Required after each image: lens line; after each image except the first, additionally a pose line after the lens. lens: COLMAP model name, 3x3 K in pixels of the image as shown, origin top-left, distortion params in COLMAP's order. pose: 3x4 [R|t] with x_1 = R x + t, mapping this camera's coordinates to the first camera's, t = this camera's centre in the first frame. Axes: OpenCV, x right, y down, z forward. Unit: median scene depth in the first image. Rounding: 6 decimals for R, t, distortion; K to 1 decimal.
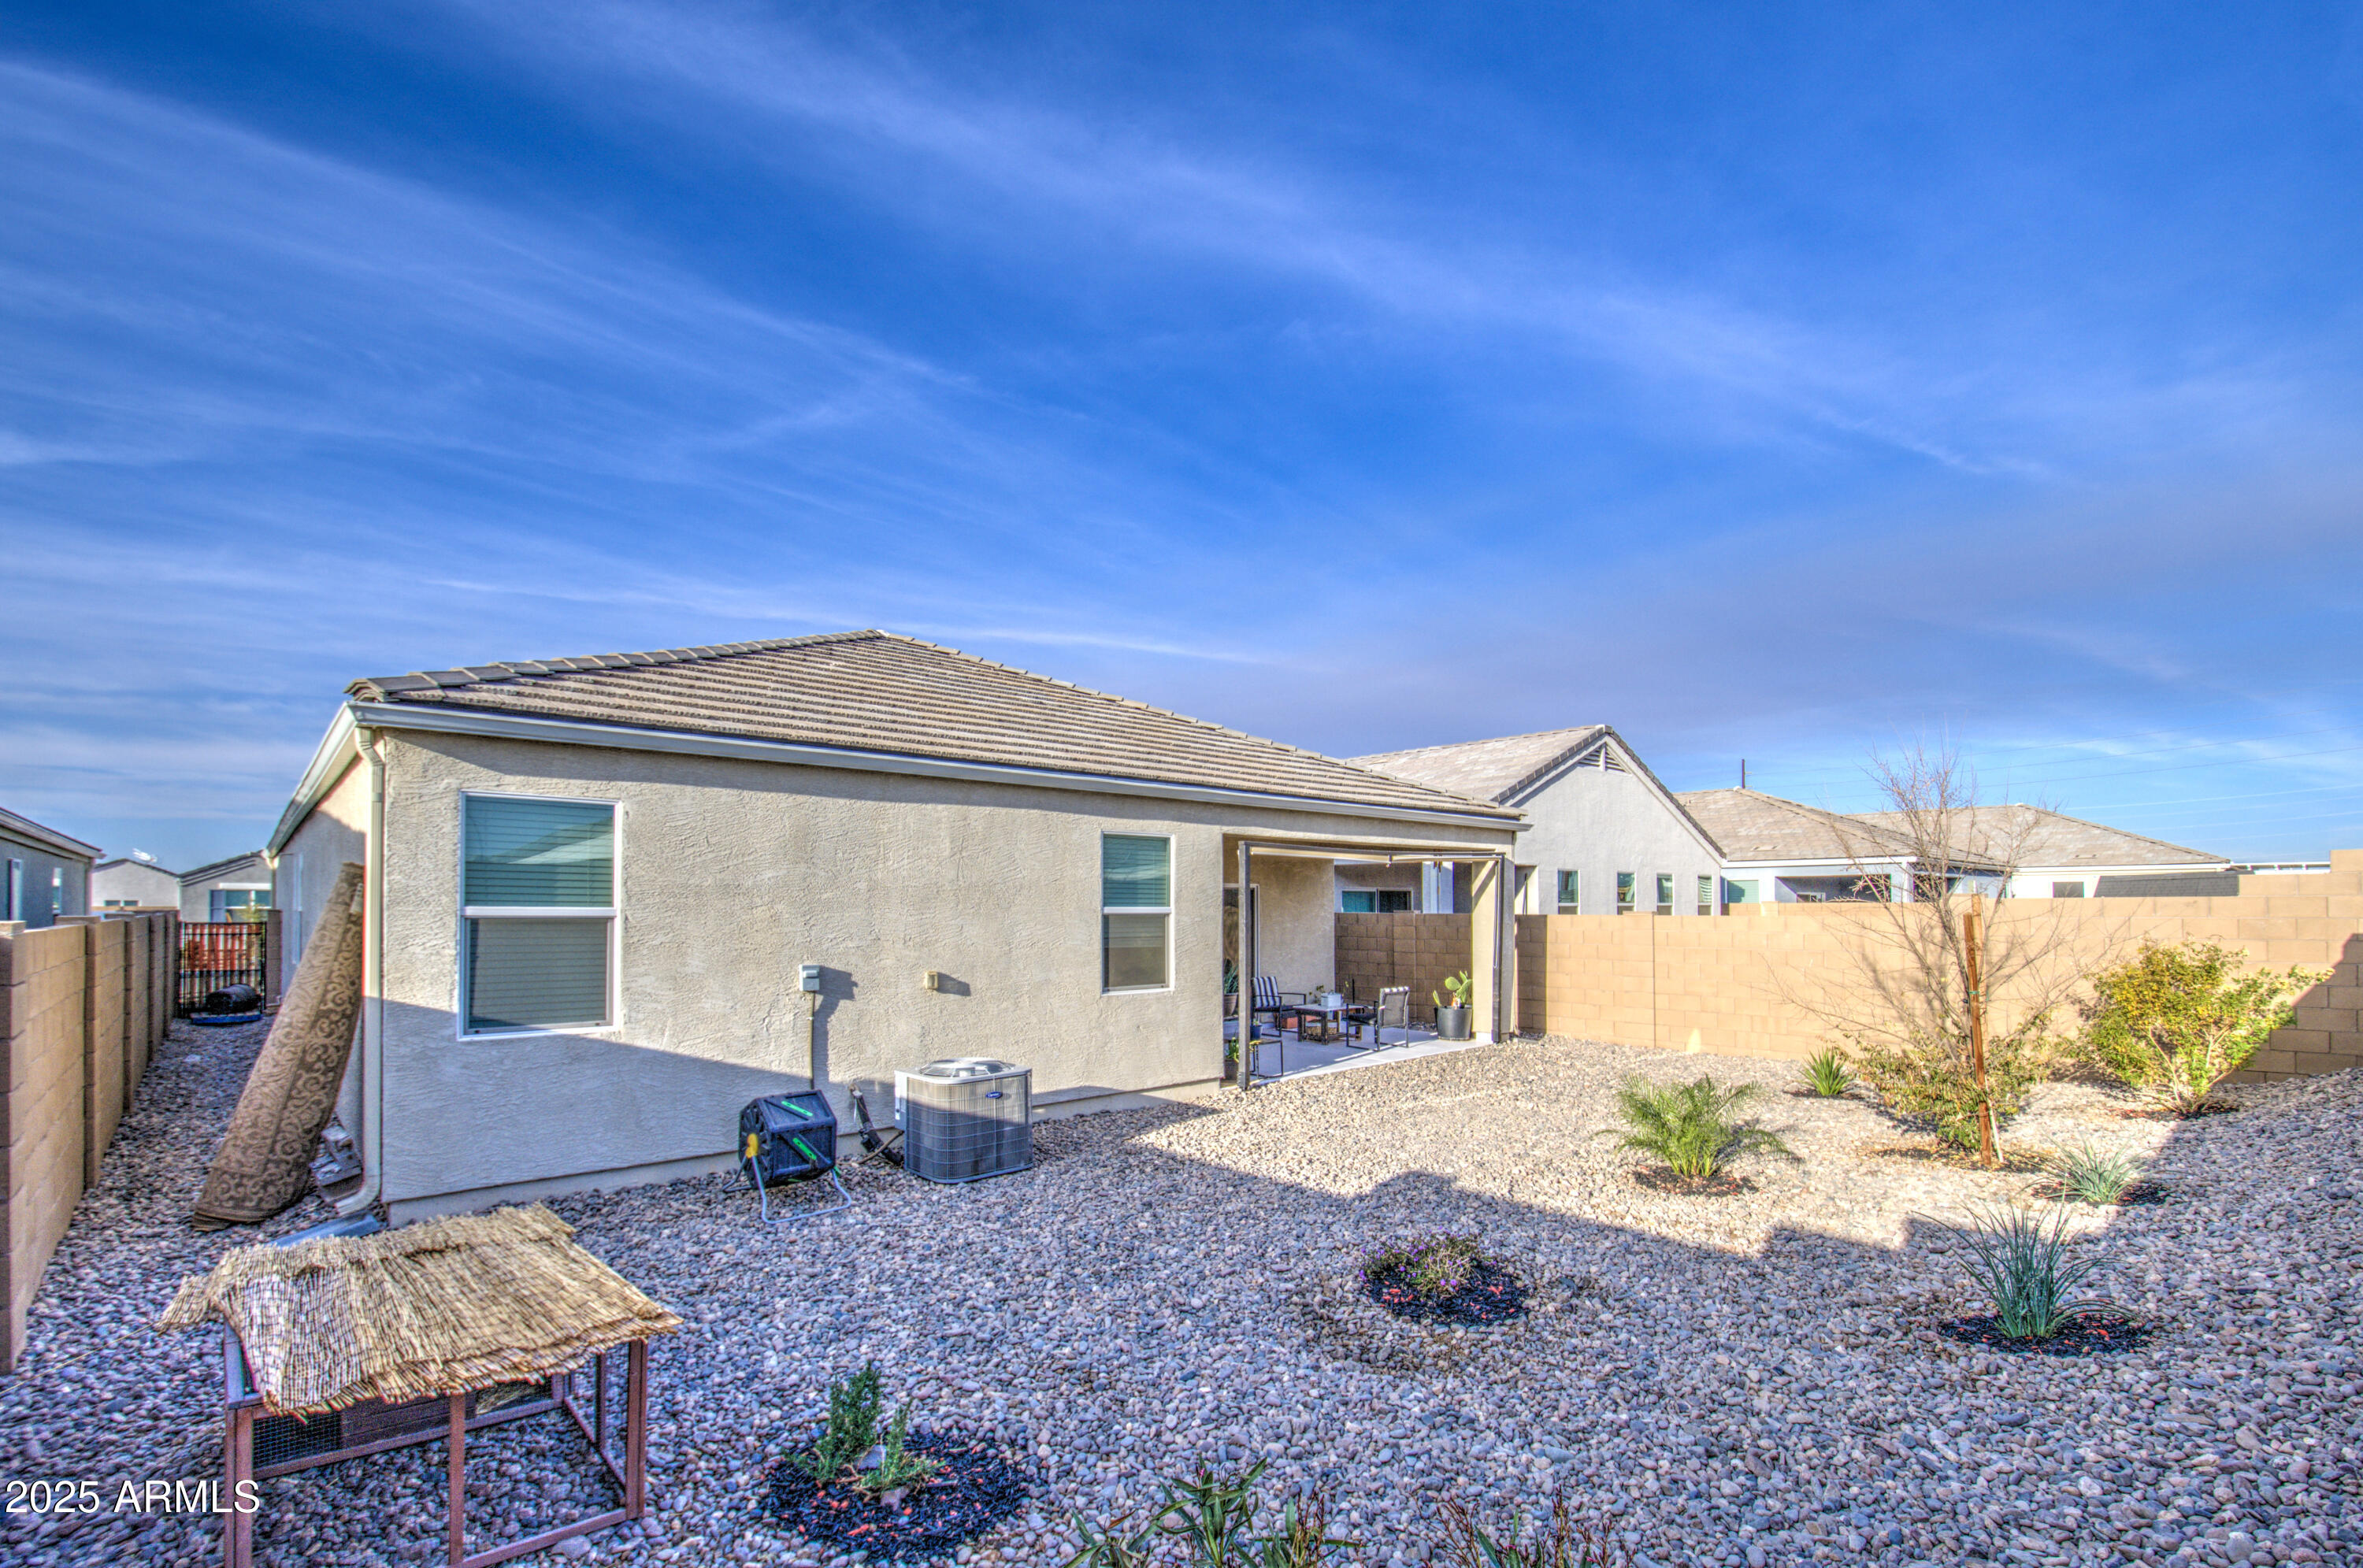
lens RADIAL K [[1063.6, 0, 1182.6], [0, 1063.6, 924.2], [0, 0, 1]] dist [-0.000540, -0.000291]
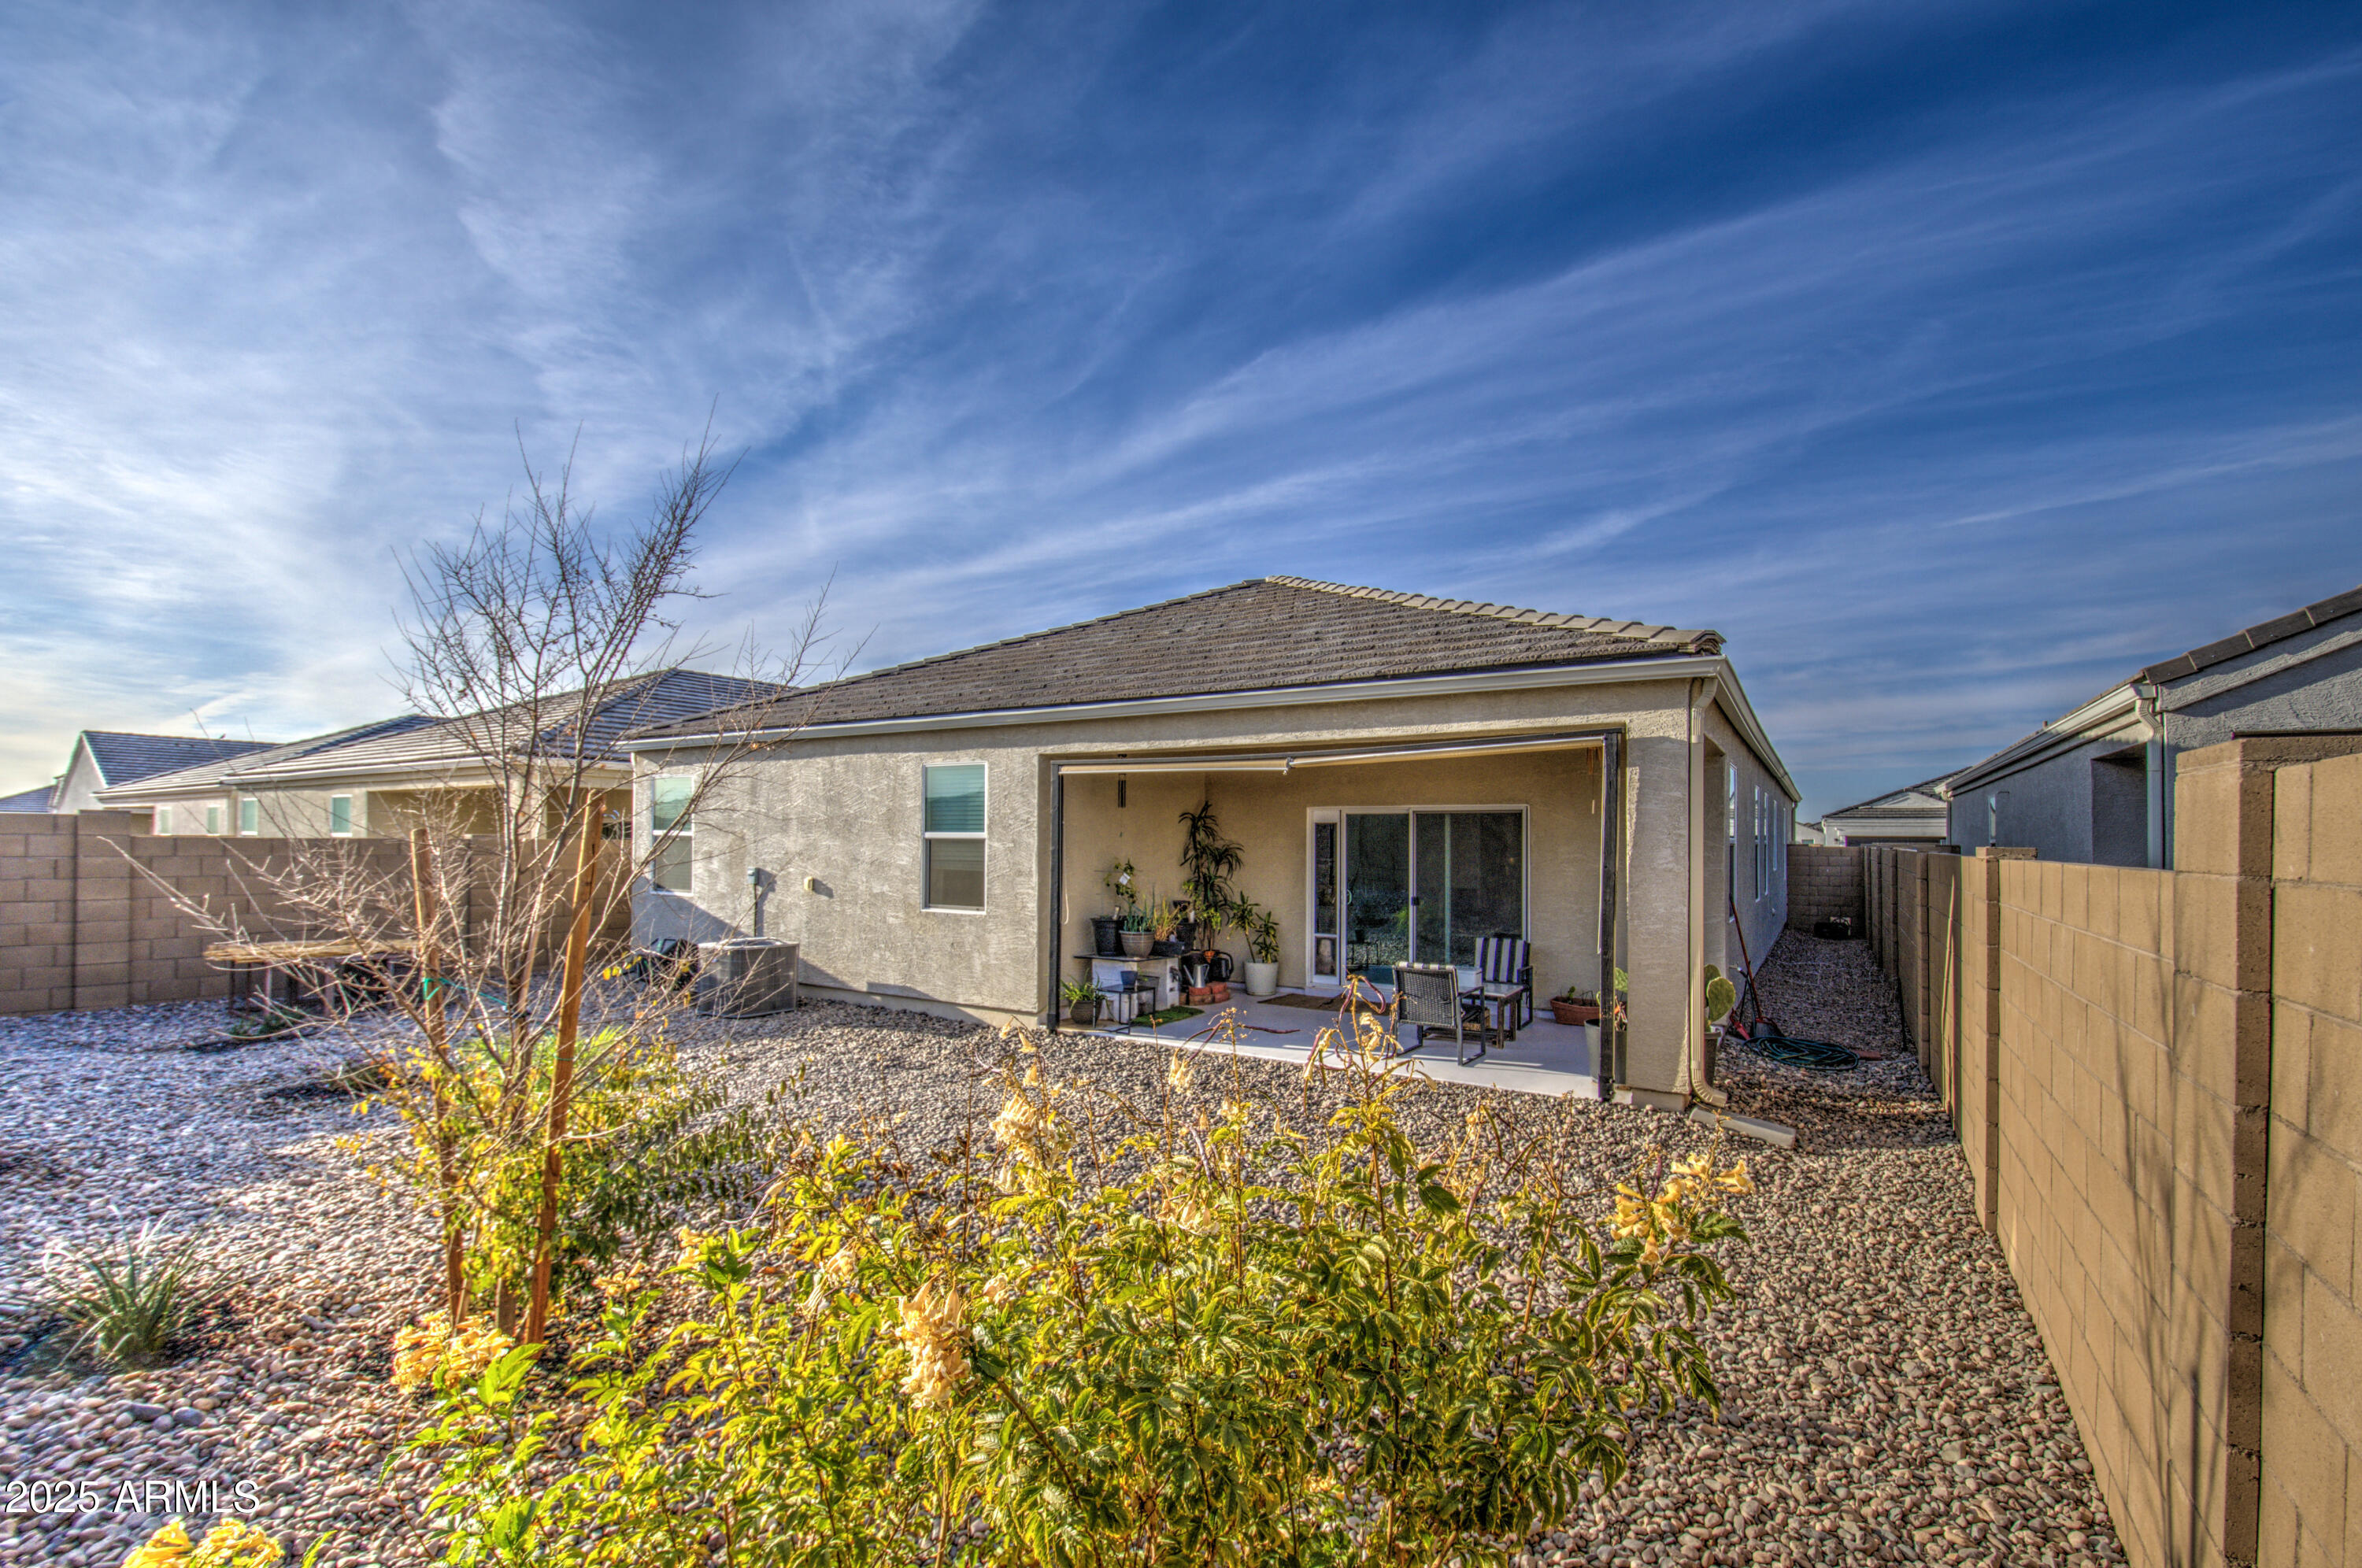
lens RADIAL K [[1011.8, 0, 1173.4], [0, 1011.8, 829.7], [0, 0, 1]] dist [0.002937, -0.011059]
pose [[0.261939, -0.004205, -0.965075, 1.034602], [-0.024122, 0.999650, -0.010903, -0.013367], [0.964783, 0.026135, 0.261746, 0.975074]]
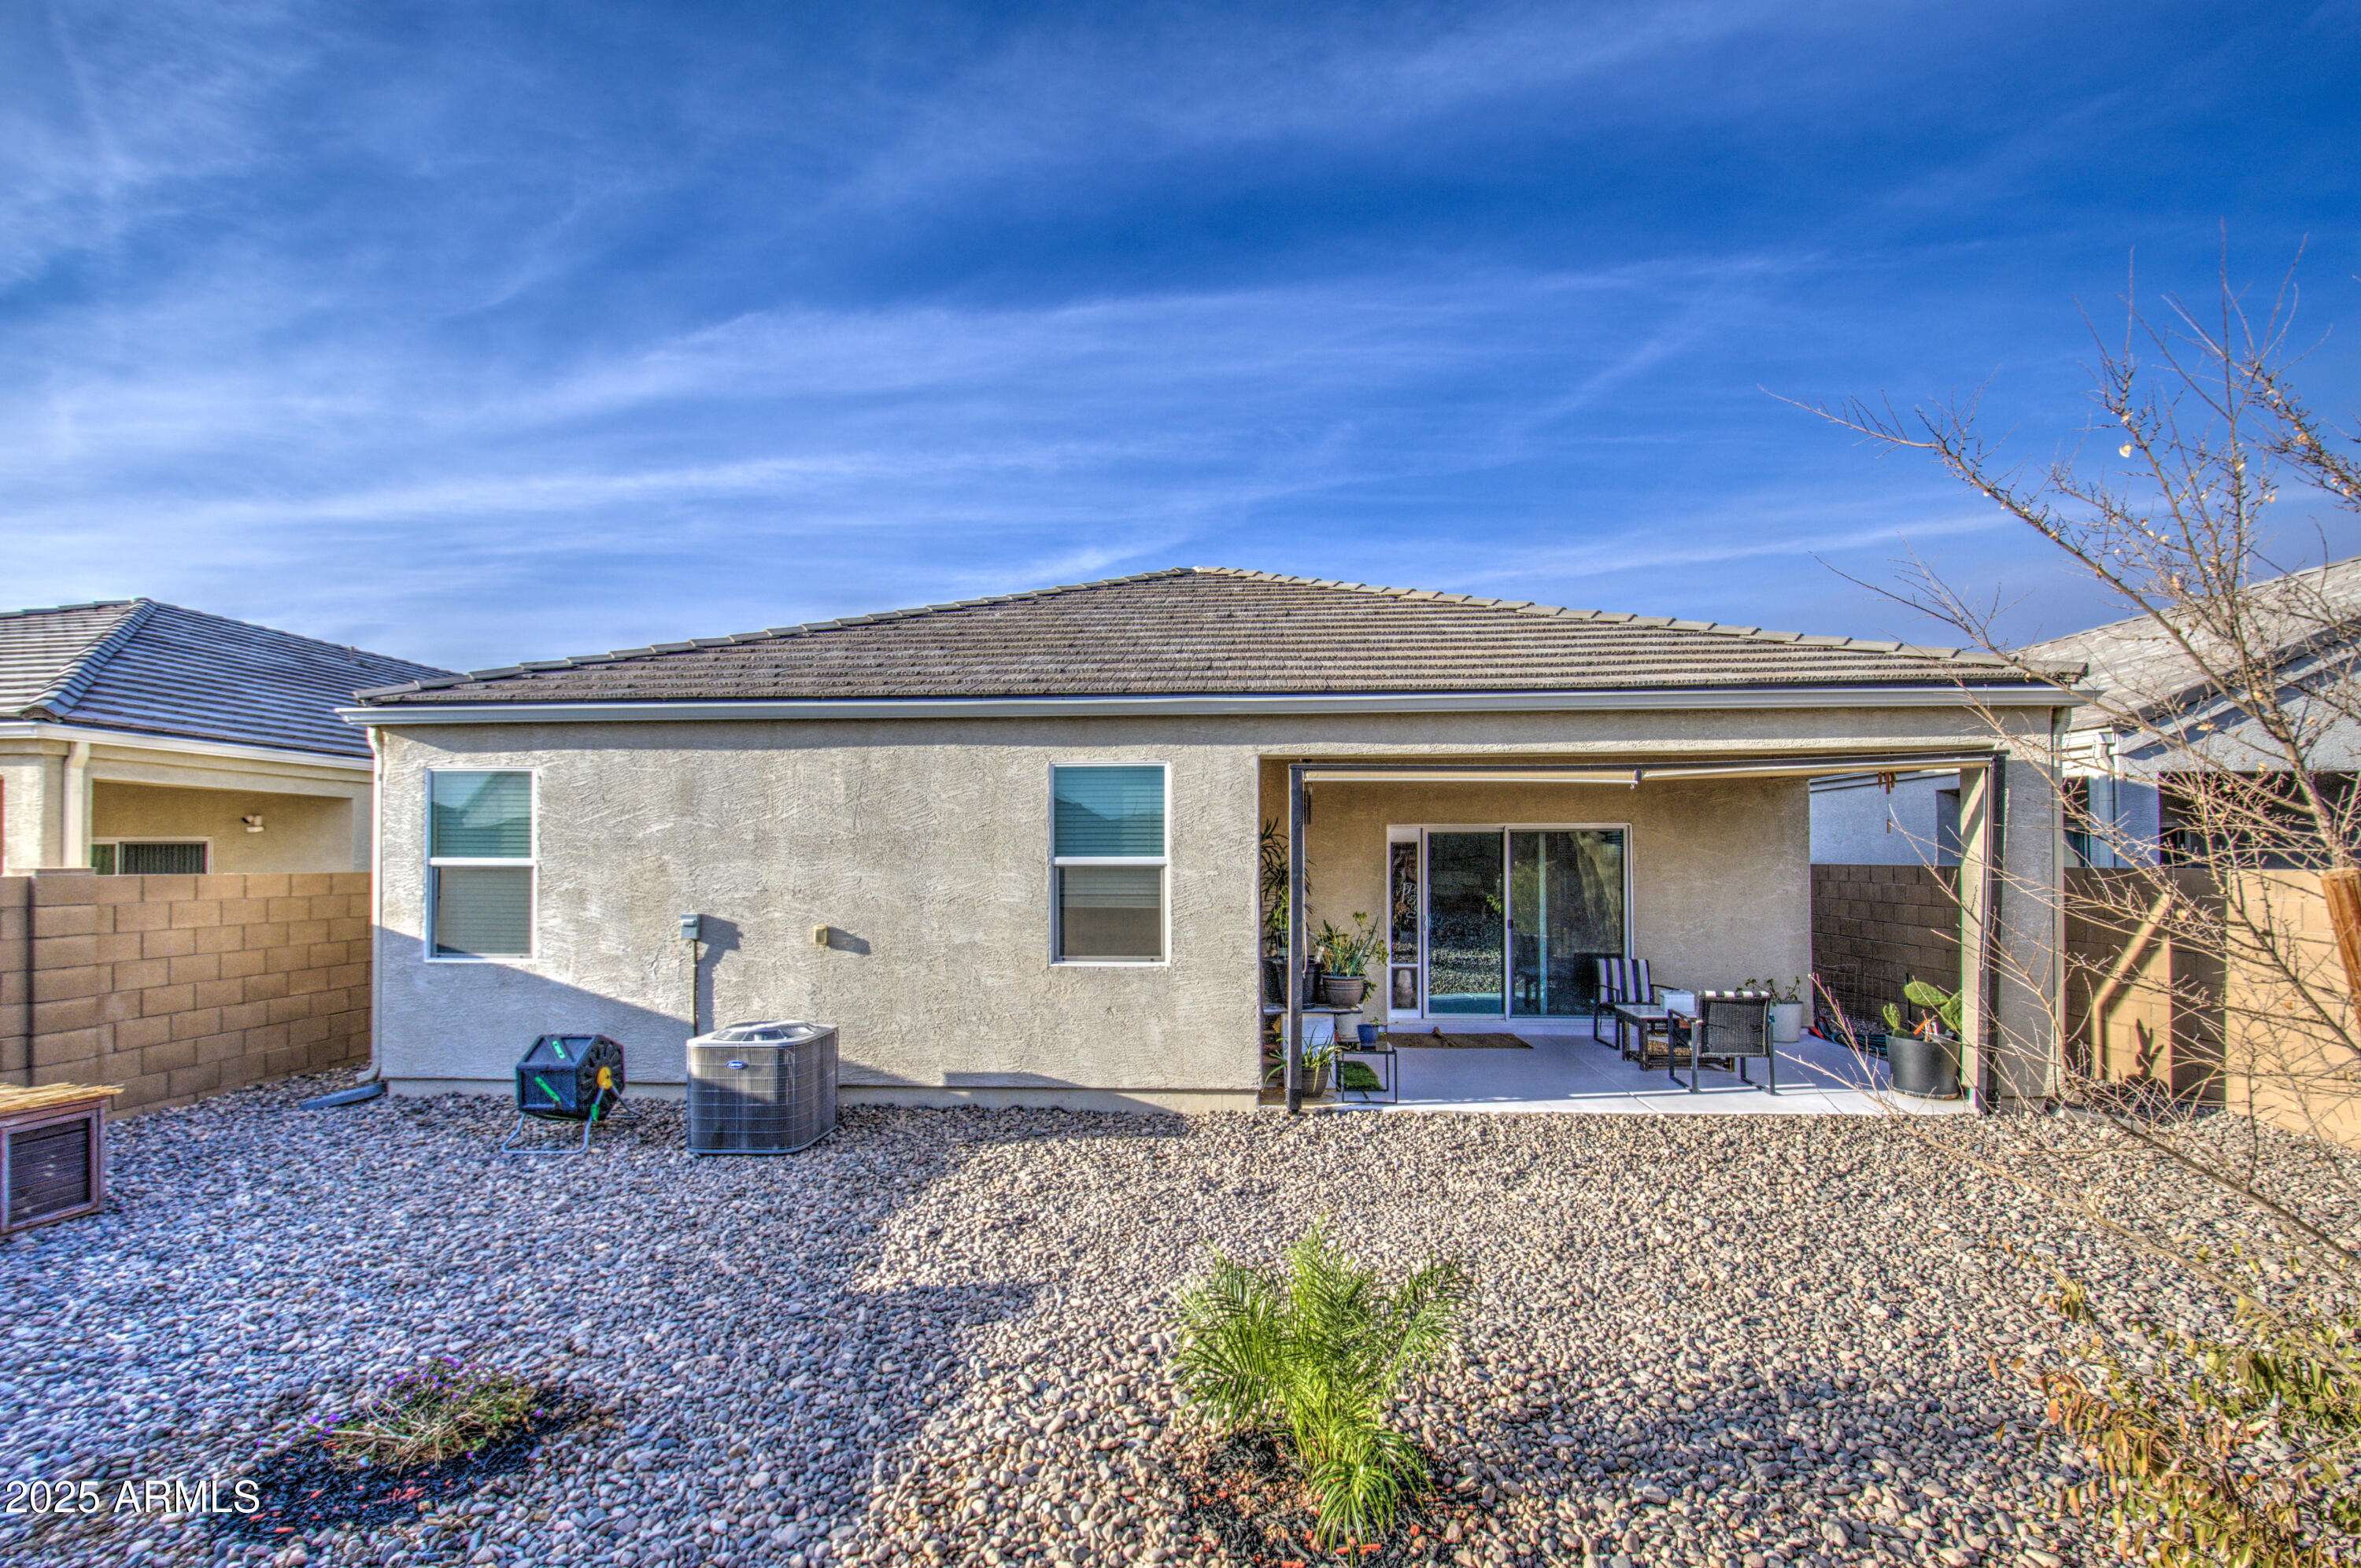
lens RADIAL K [[1032.9, 0, 1182.1], [0, 1032.9, 860.2], [0, 0, 1]] dist [0.001343, -0.011700]
pose [[0.698073, 0.000397, -0.716026, 0.563557], [-0.009374, 0.999919, -0.008585, -0.007839], [0.715965, 0.012705, 0.698021, 0.517205]]
